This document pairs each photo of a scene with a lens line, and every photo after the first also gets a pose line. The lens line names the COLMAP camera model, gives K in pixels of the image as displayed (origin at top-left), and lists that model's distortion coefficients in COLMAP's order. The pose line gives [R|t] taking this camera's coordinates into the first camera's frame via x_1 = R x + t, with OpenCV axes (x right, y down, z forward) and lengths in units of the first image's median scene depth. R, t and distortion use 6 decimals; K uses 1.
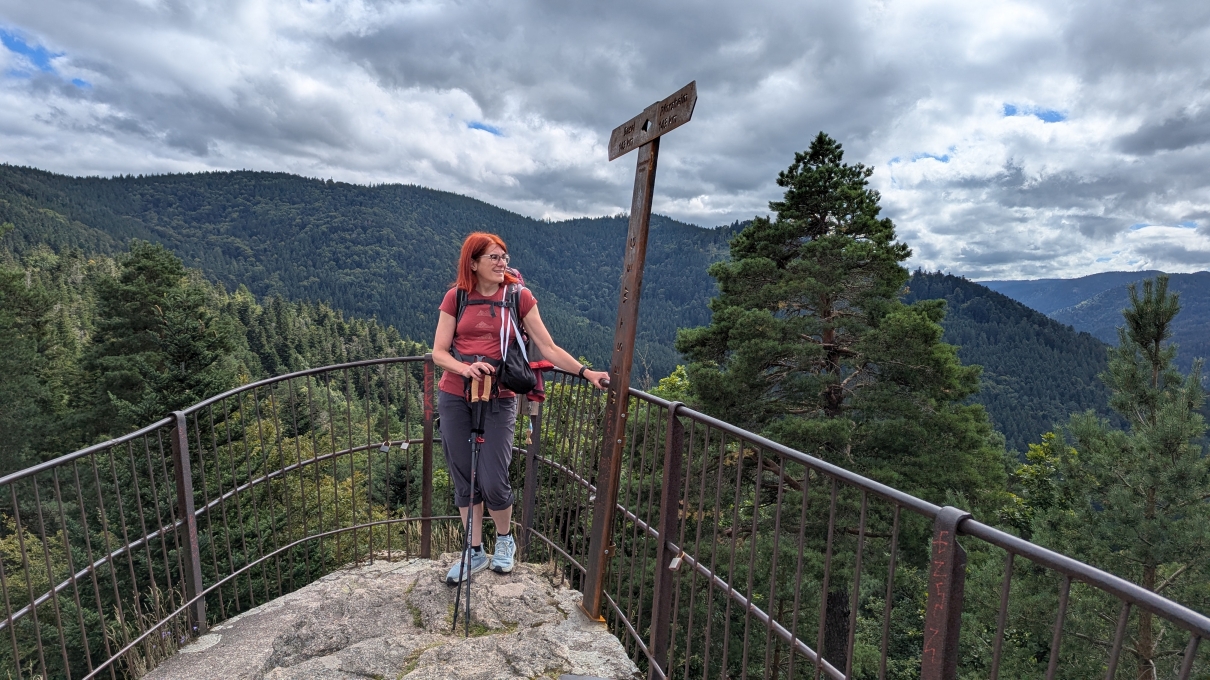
lens RADIAL K [[845.6, 0, 597.8], [0, 845.6, 336.6], [0, 0, 1]] dist [0.049222, 0.001120]
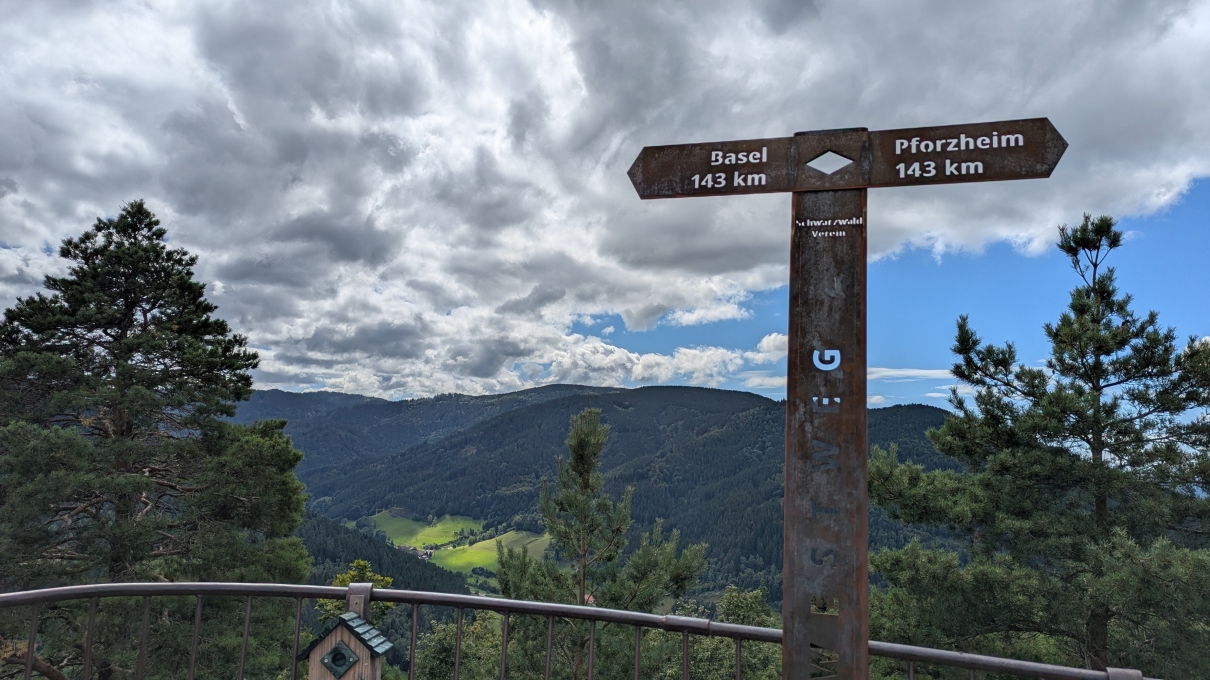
lens RADIAL K [[845.6, 0, 597.8], [0, 845.6, 336.6], [0, 0, 1]] dist [0.049222, 0.001120]
pose [[0.565804, 0.104897, 0.817840, -0.130648], [-0.000139, 0.991887, -0.127124, -0.014623], [-0.824540, 0.071813, 0.561228, 0.214760]]
